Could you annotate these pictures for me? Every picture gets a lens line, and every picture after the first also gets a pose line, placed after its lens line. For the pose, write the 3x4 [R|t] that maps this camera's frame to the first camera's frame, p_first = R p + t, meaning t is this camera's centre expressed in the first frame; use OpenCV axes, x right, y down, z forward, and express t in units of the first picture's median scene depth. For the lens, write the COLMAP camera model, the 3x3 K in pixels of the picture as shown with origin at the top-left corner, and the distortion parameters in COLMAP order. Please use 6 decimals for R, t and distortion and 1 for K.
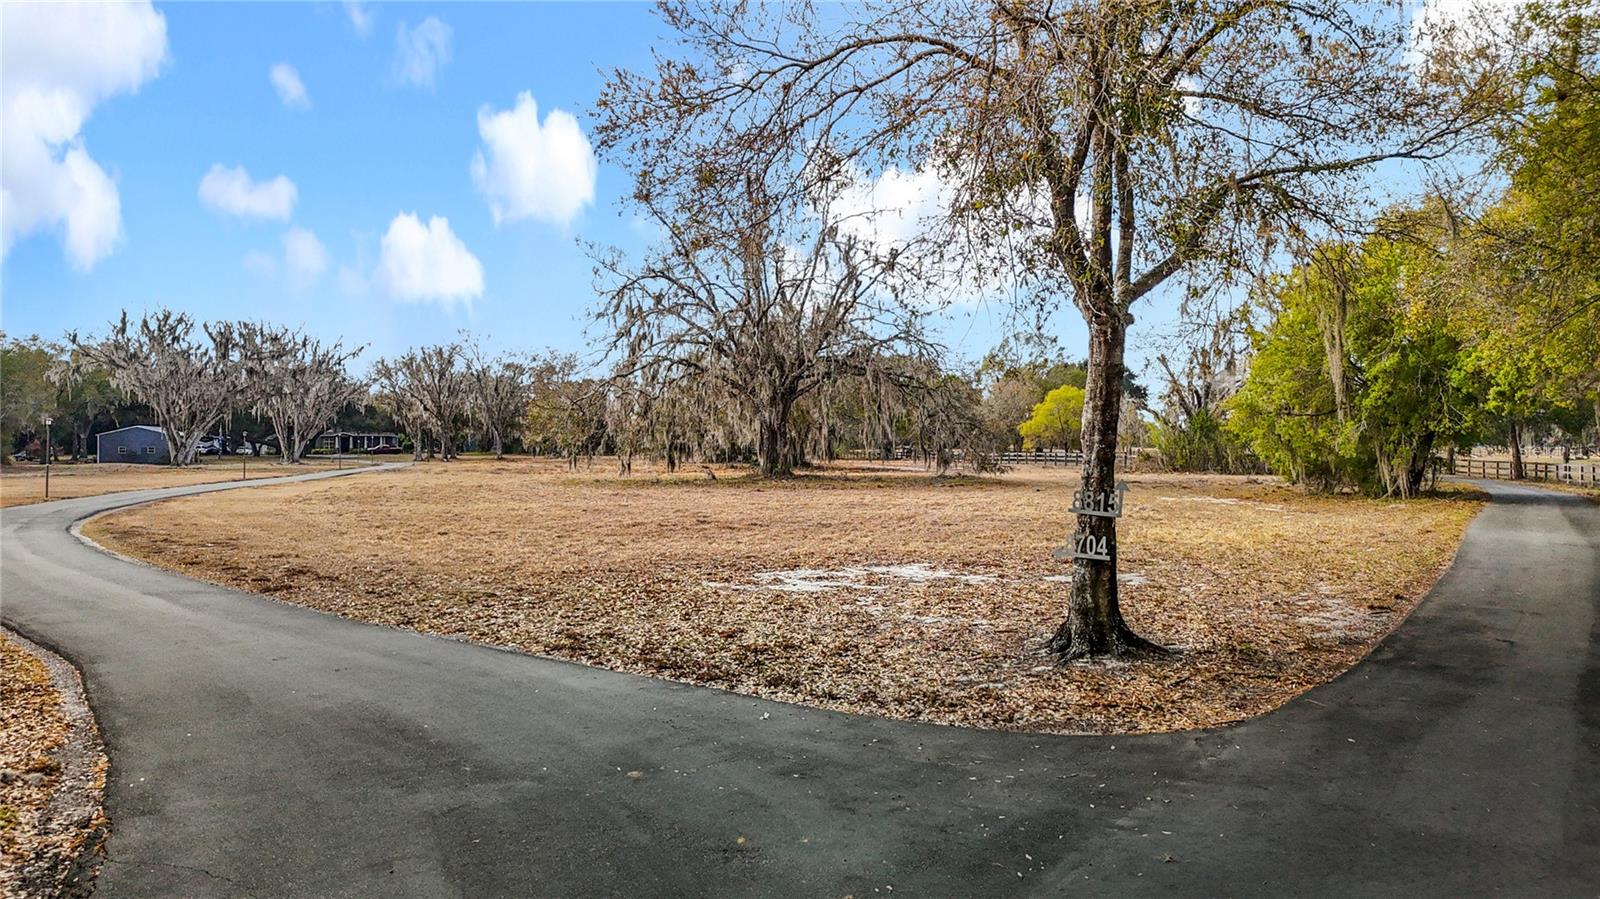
lens RADIAL K [[1256.4, 0, 833.0], [0, 1256.4, 460.4], [0, 0, 1]] dist [0.111056, -0.126705]
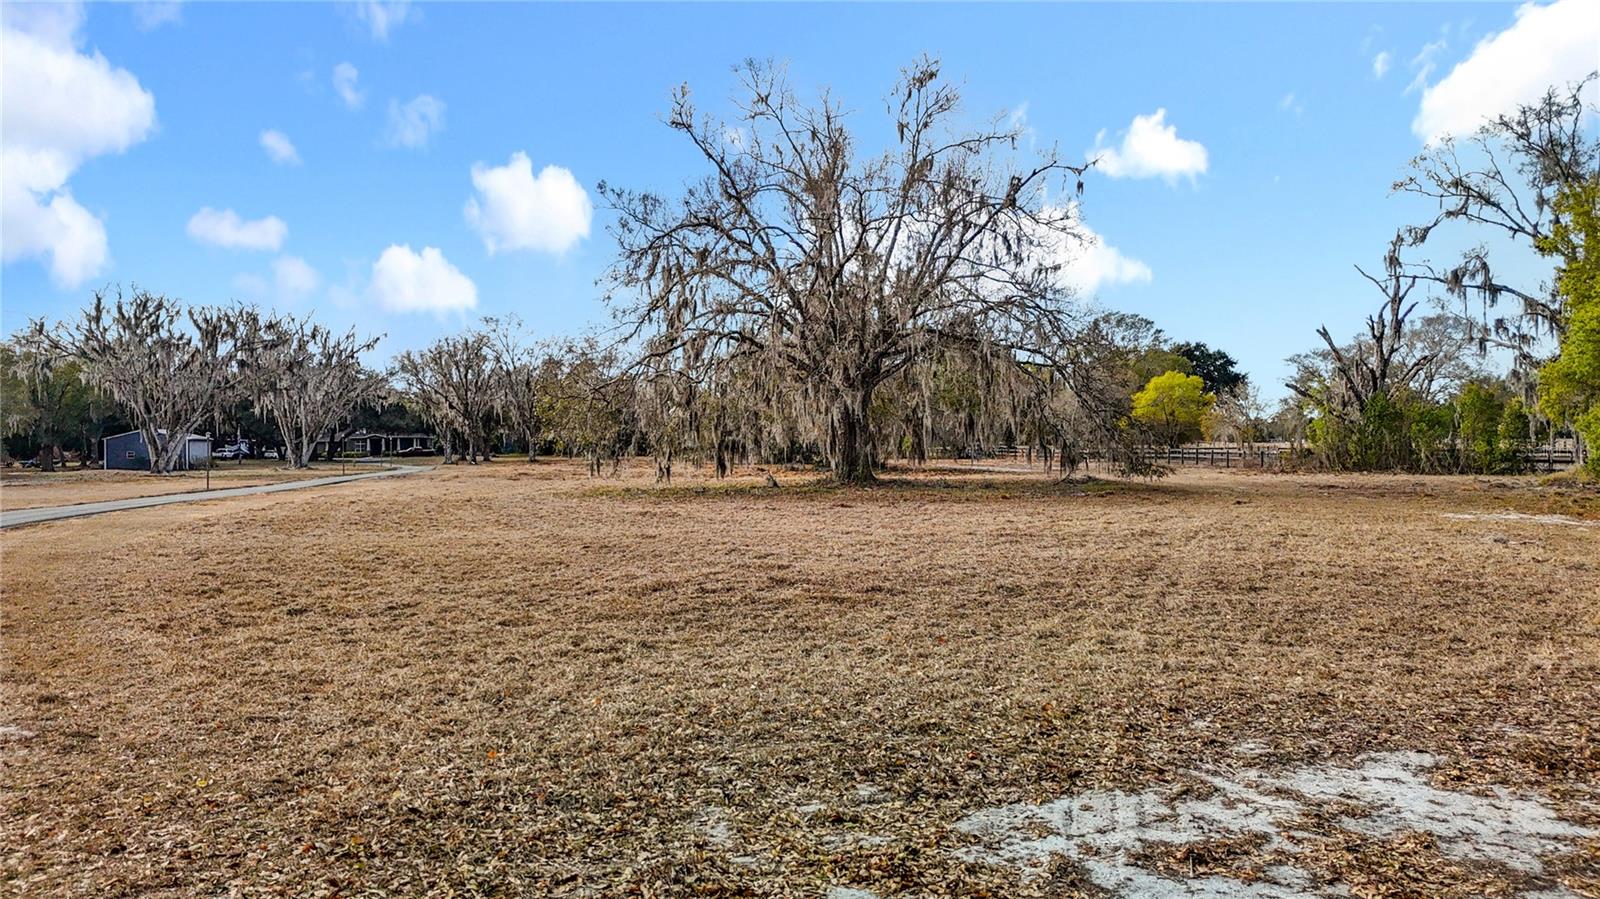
lens RADIAL K [[1256.4, 0, 833.0], [0, 1256.4, 460.4], [0, 0, 1]] dist [0.111056, -0.126705]
pose [[0.999214, -0.008636, -0.038678, -0.028334], [0.008686, 0.999962, 0.001114, -0.001841], [0.038667, -0.001449, 0.999251, 0.218246]]
